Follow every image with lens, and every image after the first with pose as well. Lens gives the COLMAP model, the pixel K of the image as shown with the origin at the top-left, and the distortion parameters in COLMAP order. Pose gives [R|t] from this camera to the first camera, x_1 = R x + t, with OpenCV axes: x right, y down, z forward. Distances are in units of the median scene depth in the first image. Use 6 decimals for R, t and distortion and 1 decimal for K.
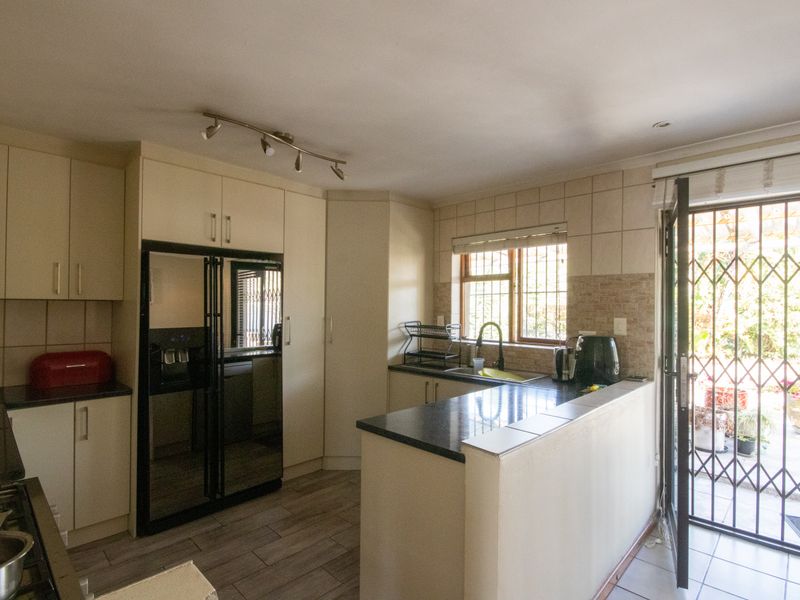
lens RADIAL K [[413.9, 0, 405.7], [0, 413.9, 301.7], [0, 0, 1]] dist [-0.000590, 0.000448]
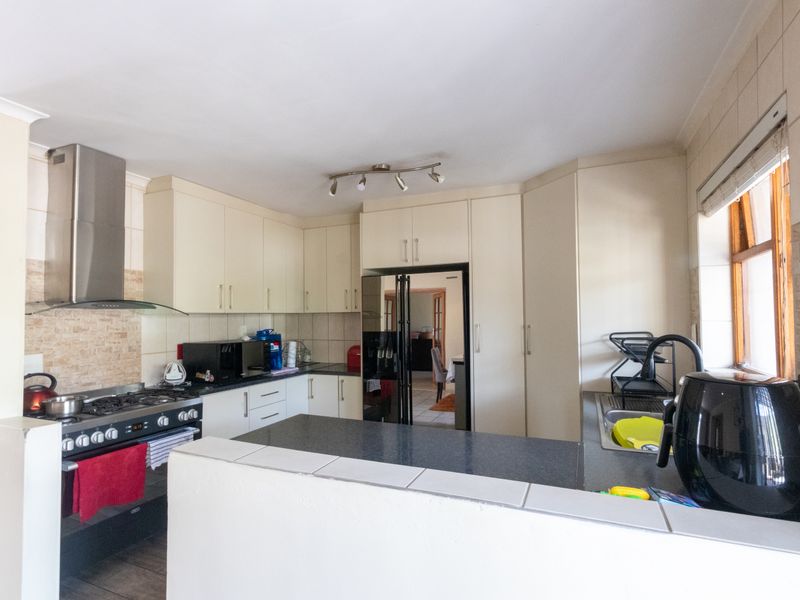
lens RADIAL K [[413.9, 0, 405.7], [0, 413.9, 301.7], [0, 0, 1]] dist [-0.000590, 0.000448]
pose [[0.355017, -0.044838, -0.933784, 0.667283], [0.027001, 0.998924, -0.037700, 0.017439], [0.934470, -0.011829, 0.355845, 0.546302]]
